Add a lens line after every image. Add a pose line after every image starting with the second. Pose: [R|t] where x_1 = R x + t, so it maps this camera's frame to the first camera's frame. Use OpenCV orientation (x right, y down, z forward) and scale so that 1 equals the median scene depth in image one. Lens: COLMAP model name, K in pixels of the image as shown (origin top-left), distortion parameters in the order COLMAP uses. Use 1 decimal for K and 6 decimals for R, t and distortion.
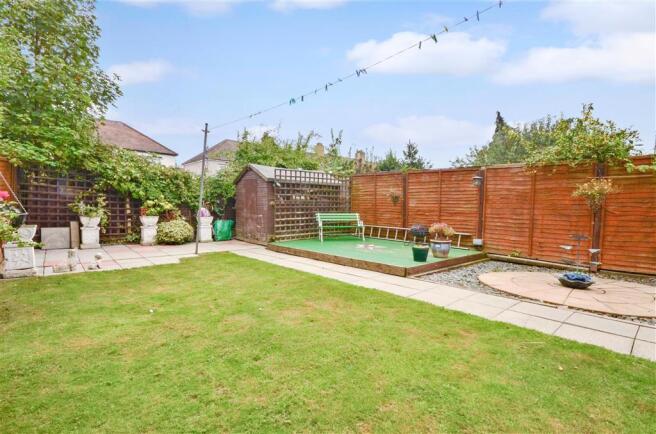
lens RADIAL K [[313.5, 0, 329.9], [0, 313.5, 214.0], [0, 0, 1]] dist [-0.001443, 0.000097]
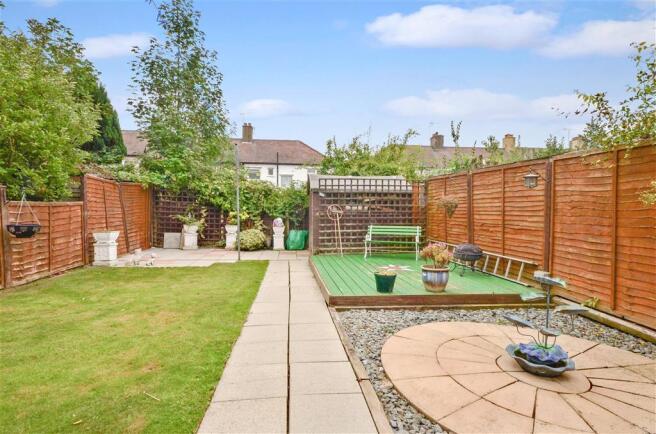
lens RADIAL K [[342.0, 0, 328.2], [0, 342.0, 219.0], [0, 0, 1]] dist [0.015403, -0.000029]
pose [[0.821150, 0.008508, -0.570649, 0.452273], [-0.014098, 0.999886, -0.005378, -0.014868], [0.570538, 0.012461, 0.821176, 0.154966]]
